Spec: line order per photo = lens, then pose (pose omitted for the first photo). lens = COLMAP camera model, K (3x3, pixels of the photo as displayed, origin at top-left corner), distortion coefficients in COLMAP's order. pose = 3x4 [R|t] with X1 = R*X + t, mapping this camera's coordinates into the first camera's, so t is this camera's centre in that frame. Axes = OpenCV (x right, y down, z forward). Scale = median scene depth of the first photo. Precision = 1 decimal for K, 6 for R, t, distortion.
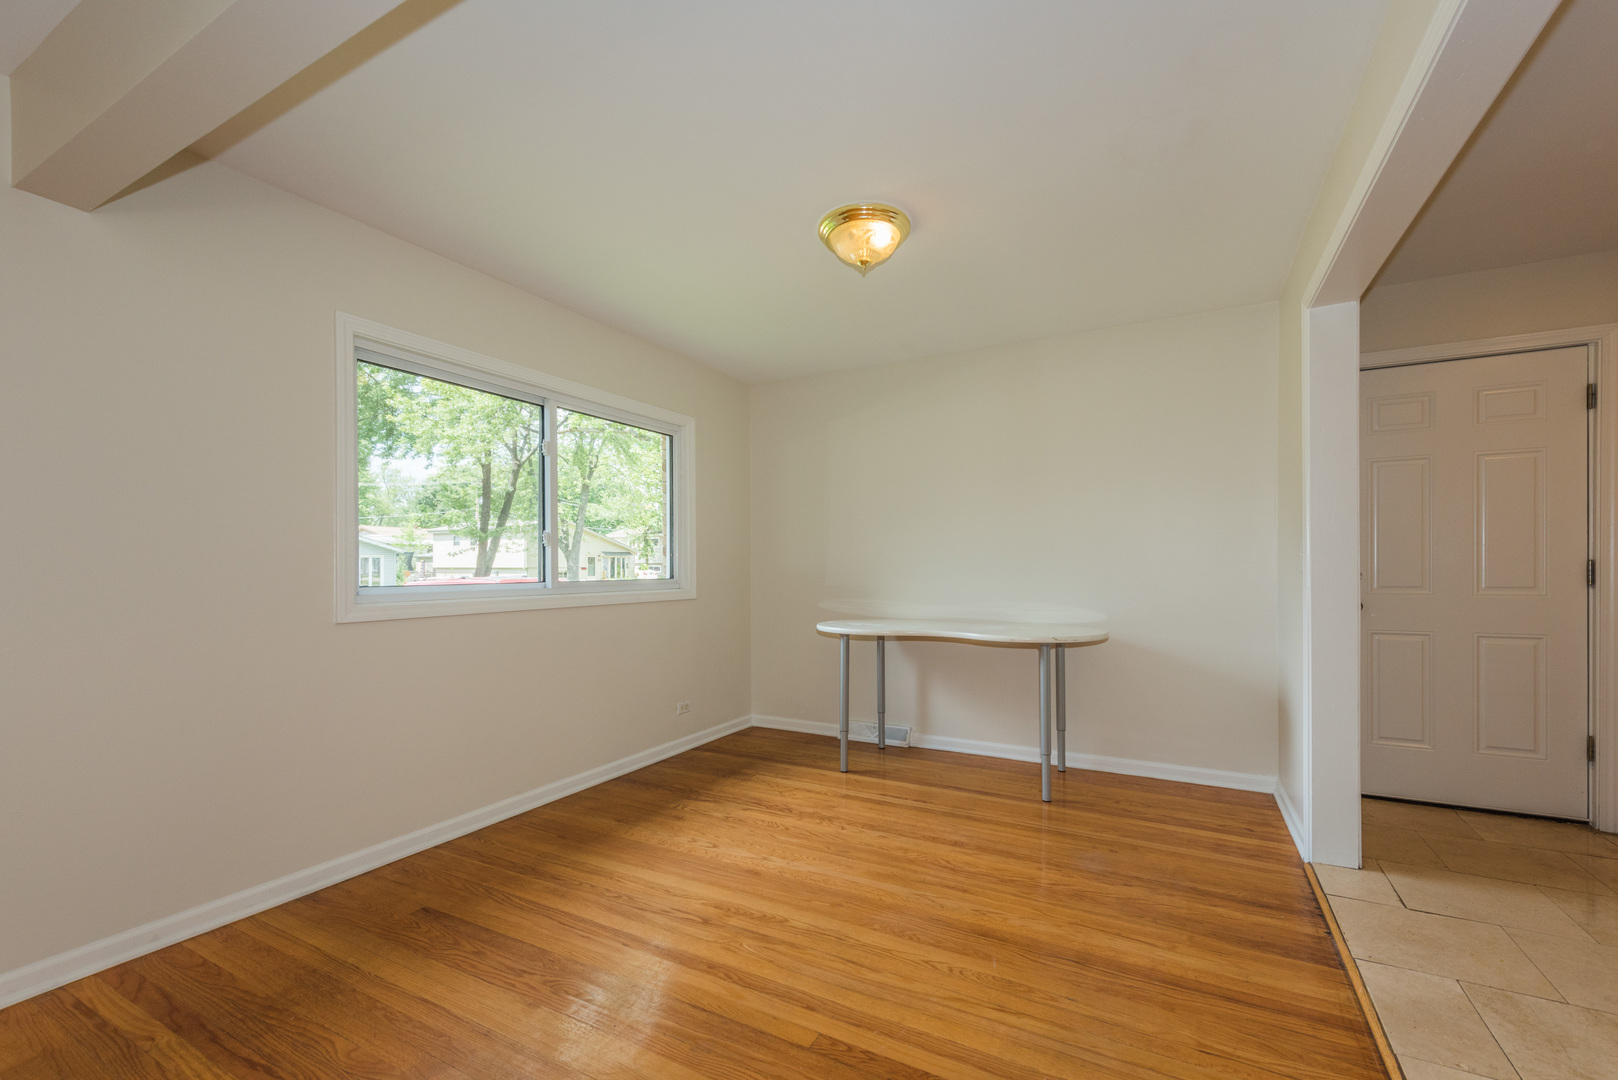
lens RADIAL K [[639.1, 0, 802.5], [0, 639.1, 579.0], [0, 0, 1]] dist [0.011718, -0.003393]
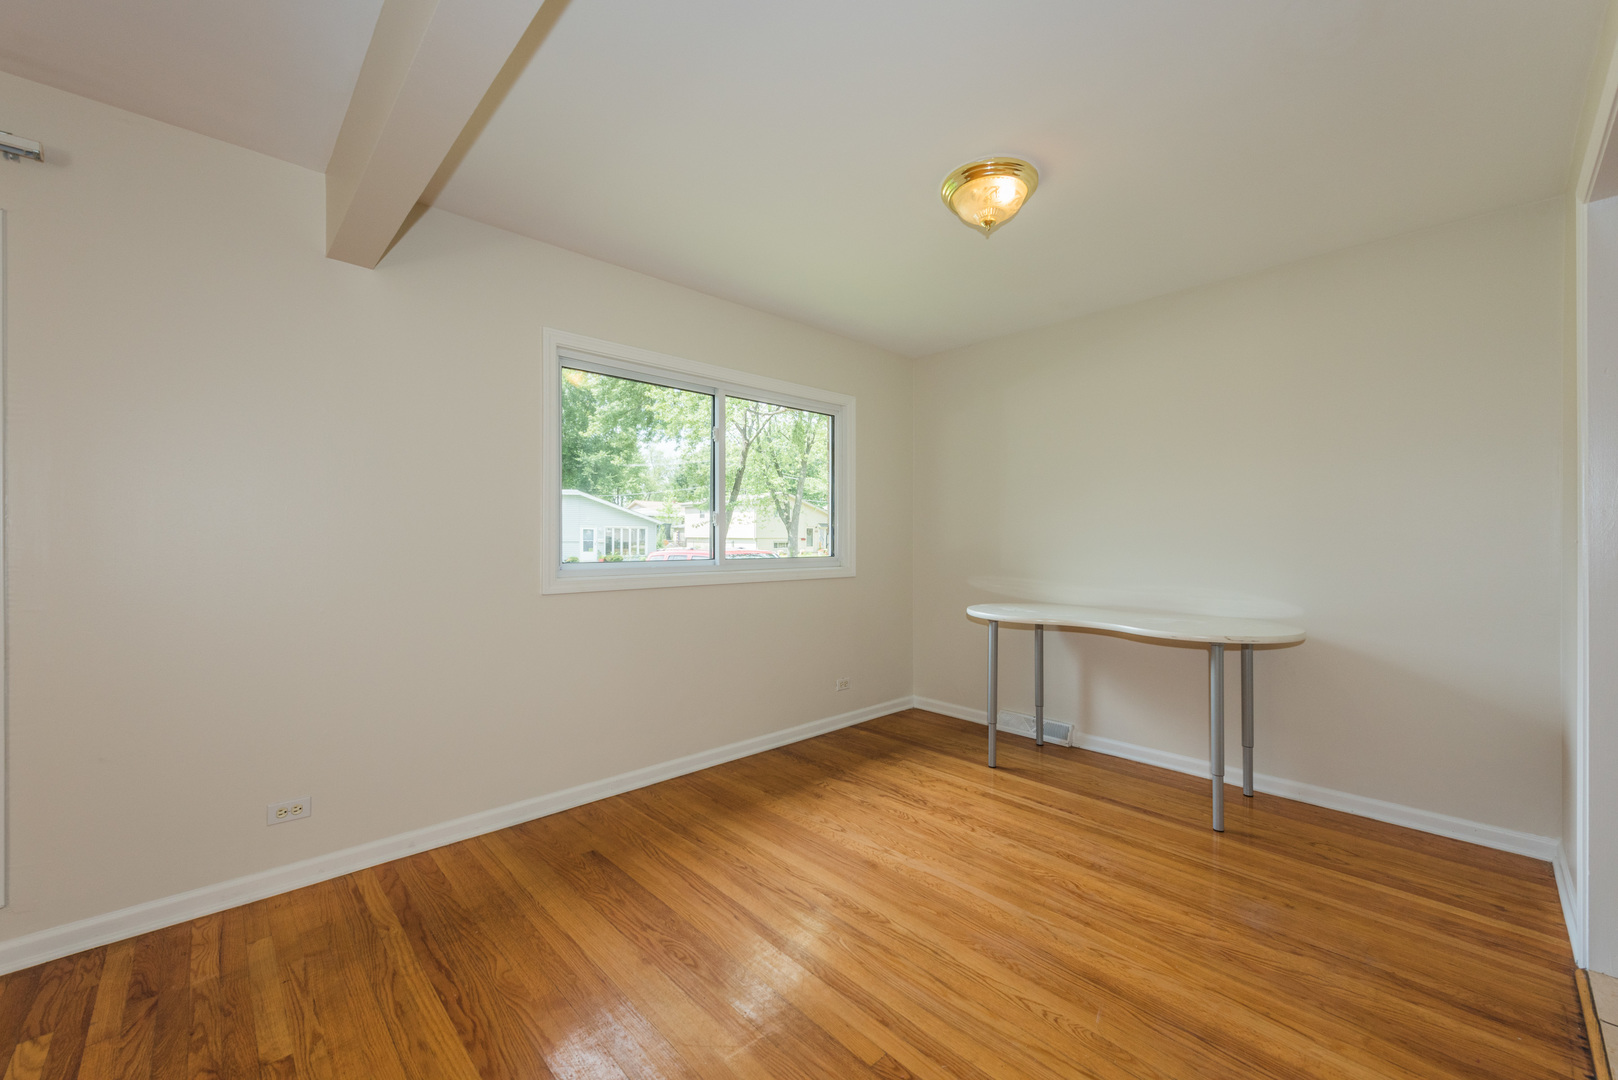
lens RADIAL K [[639.1, 0, 835.2], [0, 639.1, 549.8], [0, 0, 1]] dist [0.011718, -0.003393]
pose [[0.957448, 0.005612, -0.288551, 0.151378], [-0.004891, 0.999983, 0.003223, -0.024254], [0.288564, -0.001675, 0.957459, 0.049954]]
